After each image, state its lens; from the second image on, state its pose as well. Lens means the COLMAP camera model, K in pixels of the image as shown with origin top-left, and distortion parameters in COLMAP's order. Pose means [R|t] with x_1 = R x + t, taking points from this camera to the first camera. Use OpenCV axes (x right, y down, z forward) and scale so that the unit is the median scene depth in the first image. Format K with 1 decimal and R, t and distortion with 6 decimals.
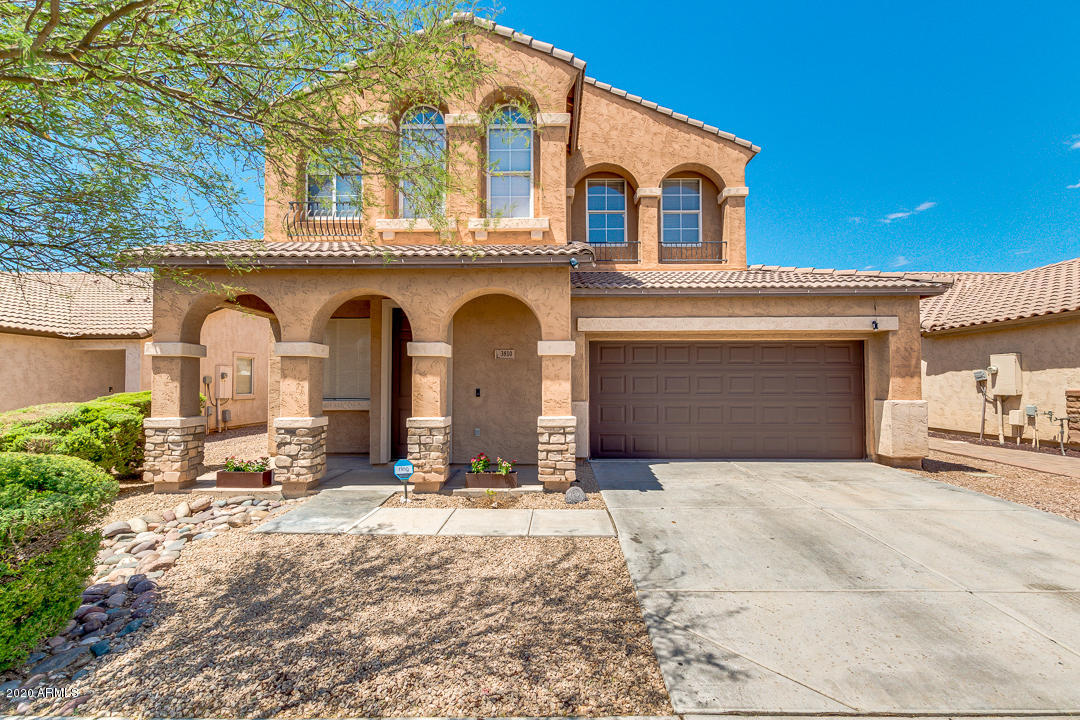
lens RADIAL K [[492.0, 0, 542.4], [0, 492.0, 363.1], [0, 0, 1]] dist [0.007205, -0.002592]
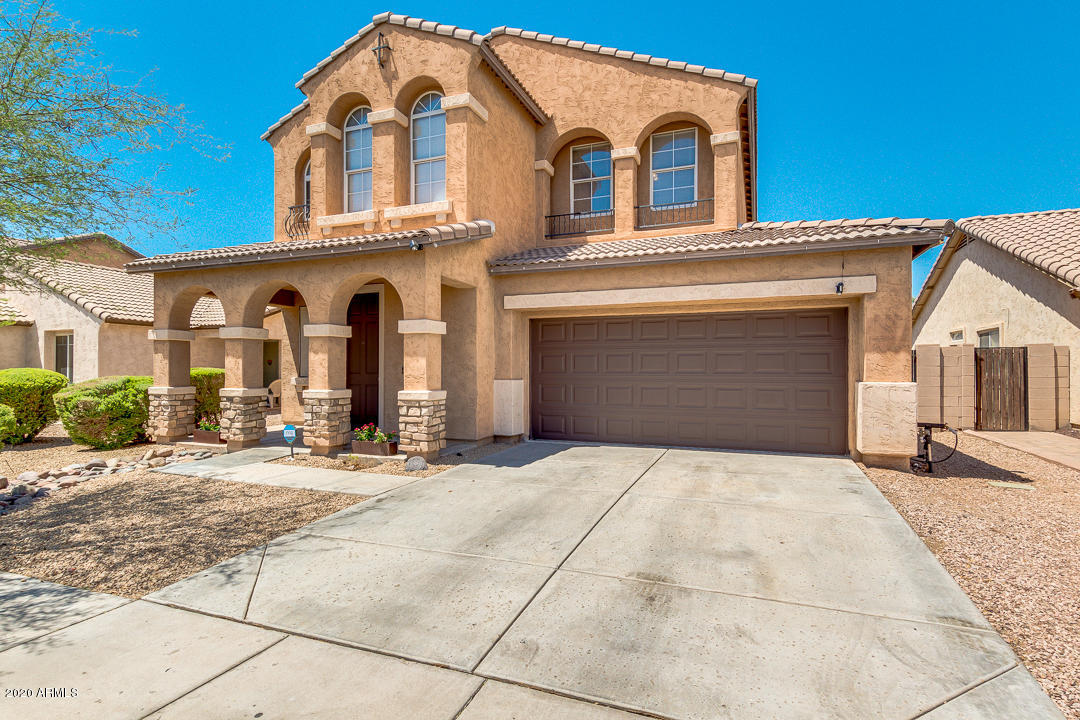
lens RADIAL K [[533.0, 0, 536.3], [0, 533.0, 360.5], [0, 0, 1]] dist [0.015723, -0.001458]
pose [[0.936373, -0.002945, -0.350994, 0.558748], [0.011826, 0.999662, 0.023161, 0.015799], [0.350807, -0.025839, 0.936091, 0.011710]]
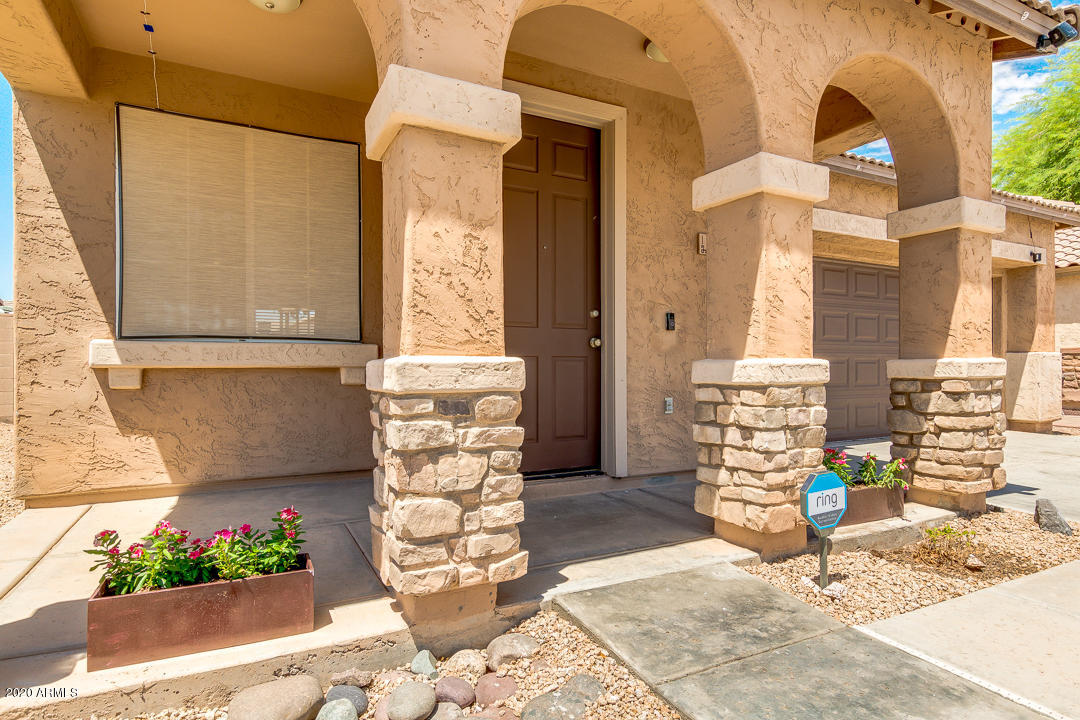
lens RADIAL K [[594.6, 0, 543.1], [0, 594.6, 362.0], [0, 0, 1]] dist [0.009547, -0.000226]
pose [[0.879295, 0.003333, 0.476267, -0.513075], [-0.020401, 0.999321, 0.030672, 0.084671], [-0.475841, -0.036686, 0.878766, 0.565424]]
